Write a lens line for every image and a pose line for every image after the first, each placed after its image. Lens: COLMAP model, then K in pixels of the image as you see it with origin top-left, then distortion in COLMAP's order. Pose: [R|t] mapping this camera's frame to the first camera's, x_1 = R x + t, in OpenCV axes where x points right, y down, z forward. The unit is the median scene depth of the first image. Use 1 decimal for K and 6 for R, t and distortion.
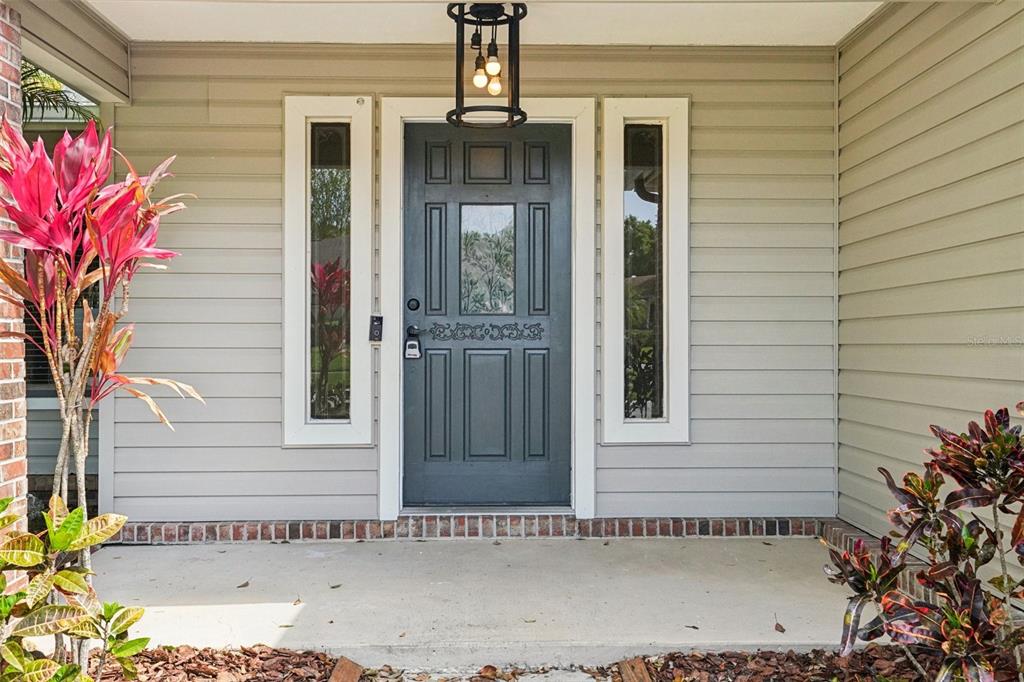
lens RADIAL K [[1073.2, 0, 513.2], [0, 1073.2, 339.3], [0, 0, 1]] dist [-0.002088, 0.000000]
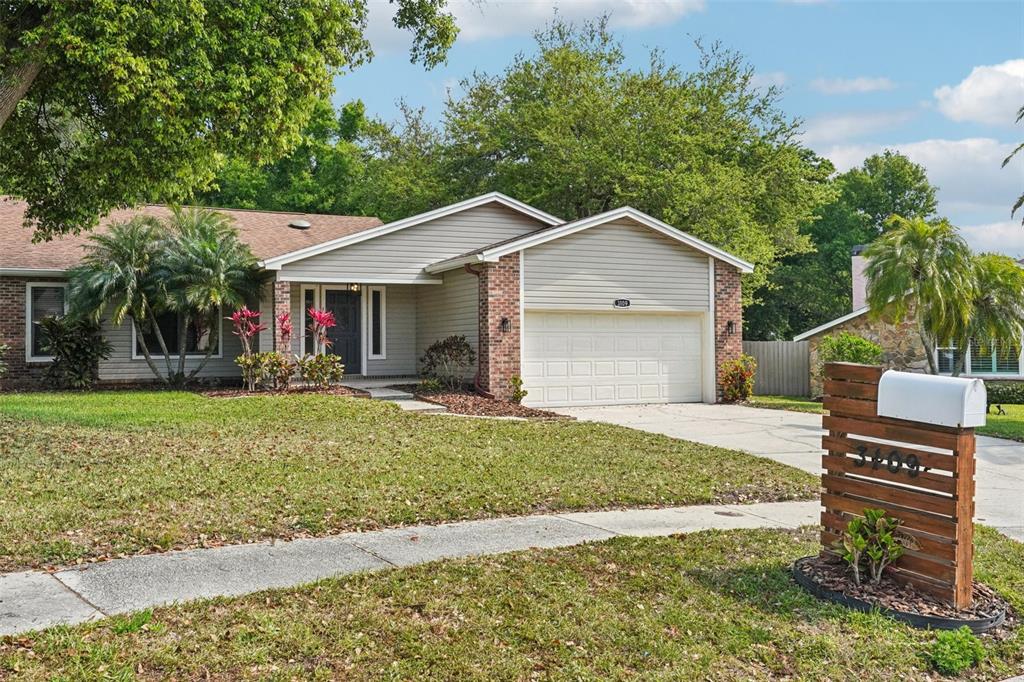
lens RADIAL K [[874.3, 0, 514.5], [0, 874.3, 340.1], [0, 0, 1]] dist [0.019497, -0.008924]
pose [[0.915137, -0.006407, 0.403093, -0.862529], [0.004457, 0.999973, 0.005776, -0.006262], [-0.403119, -0.003489, 0.915141, -2.717069]]
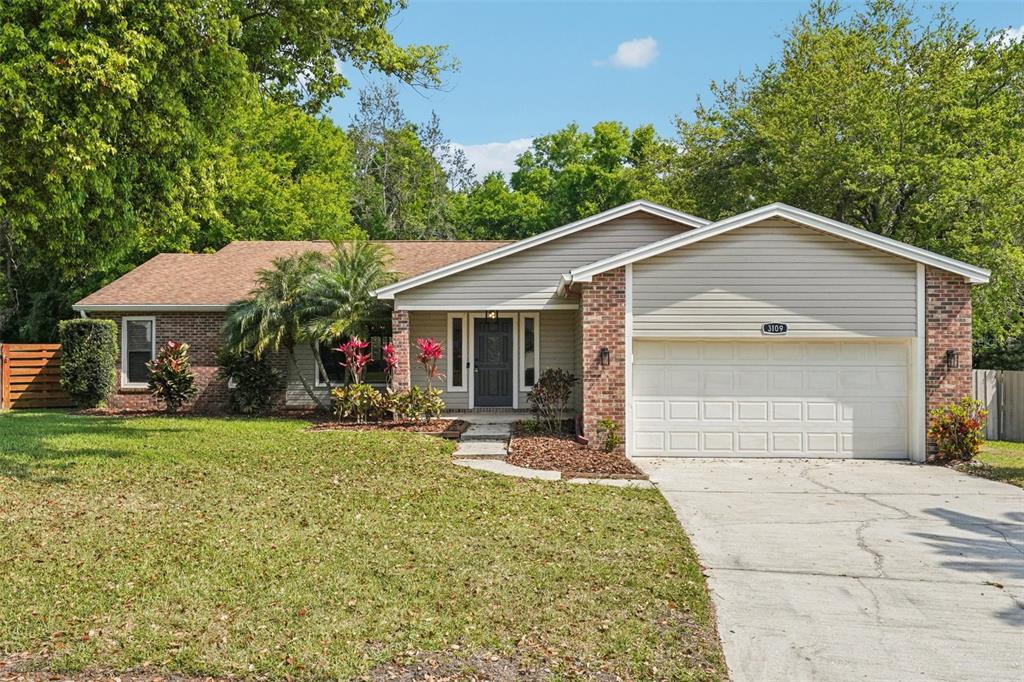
lens RADIAL K [[820.2, 0, 506.7], [0, 820.2, 365.5], [0, 0, 1]] dist [-0.006796, -0.000214]
pose [[0.997465, -0.001328, -0.071153, 0.265744], [0.002052, 0.999947, 0.010114, -0.042239], [0.071136, -0.010234, 0.997414, -2.305402]]
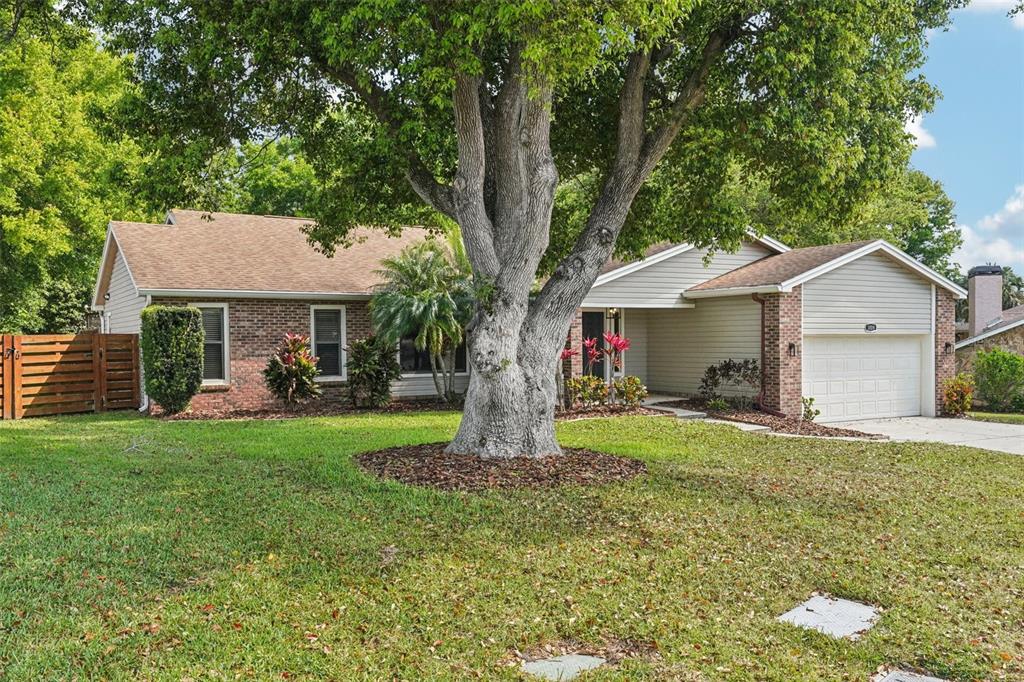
lens RADIAL K [[874.3, 0, 506.8], [0, 874.3, 350.3], [0, 0, 1]] dist [0.019497, -0.008924]
pose [[0.876501, -0.014302, 0.481187, -2.274586], [0.001296, 0.999625, 0.027350, -0.136231], [-0.481398, -0.023349, 0.876191, -2.297972]]
